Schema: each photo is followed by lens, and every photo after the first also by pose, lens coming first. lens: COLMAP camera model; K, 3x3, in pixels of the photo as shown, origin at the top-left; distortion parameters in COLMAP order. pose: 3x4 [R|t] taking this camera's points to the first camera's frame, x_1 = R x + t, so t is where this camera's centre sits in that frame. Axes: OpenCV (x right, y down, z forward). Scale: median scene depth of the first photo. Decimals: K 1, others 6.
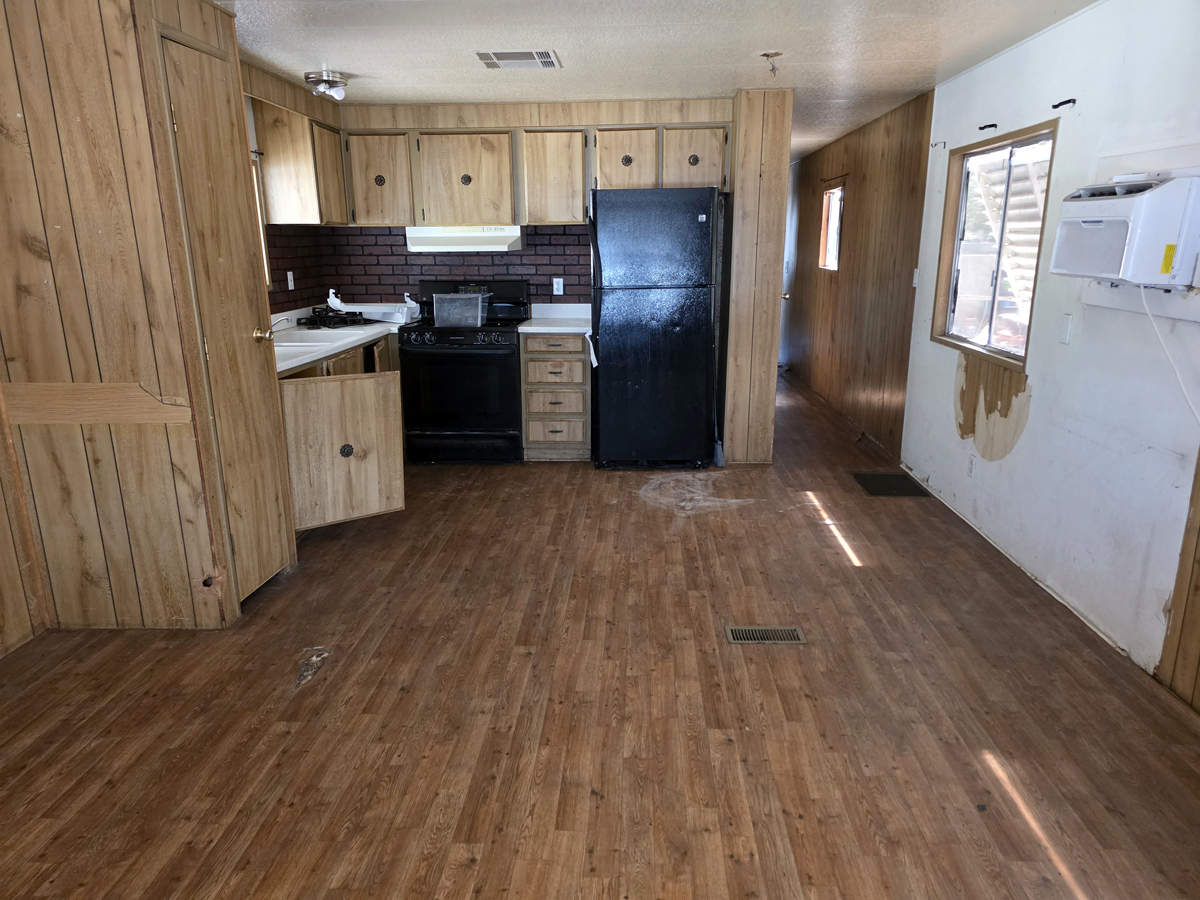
lens RADIAL K [[801.5, 0, 594.1], [0, 801.5, 455.1], [0, 0, 1]] dist [0.082144, -0.071501]
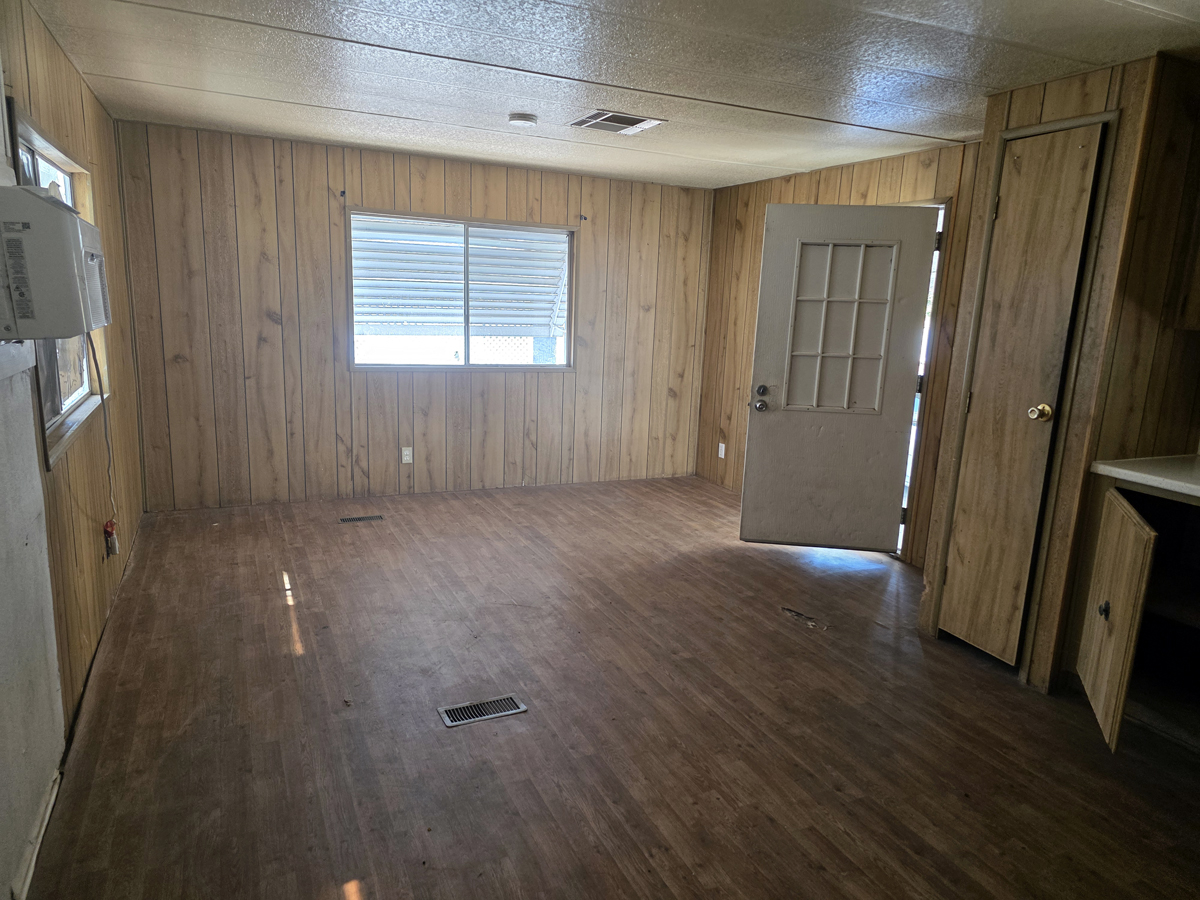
lens RADIAL K [[796.8, 0, 618.1], [0, 796.8, 465.6], [0, 0, 1]] dist [0.052514, -0.048802]
pose [[-0.874085, 0.069747, -0.480739, 0.376058], [-0.160065, 0.893017, 0.420594, -0.332717], [0.458644, 0.444584, -0.769409, 1.249117]]
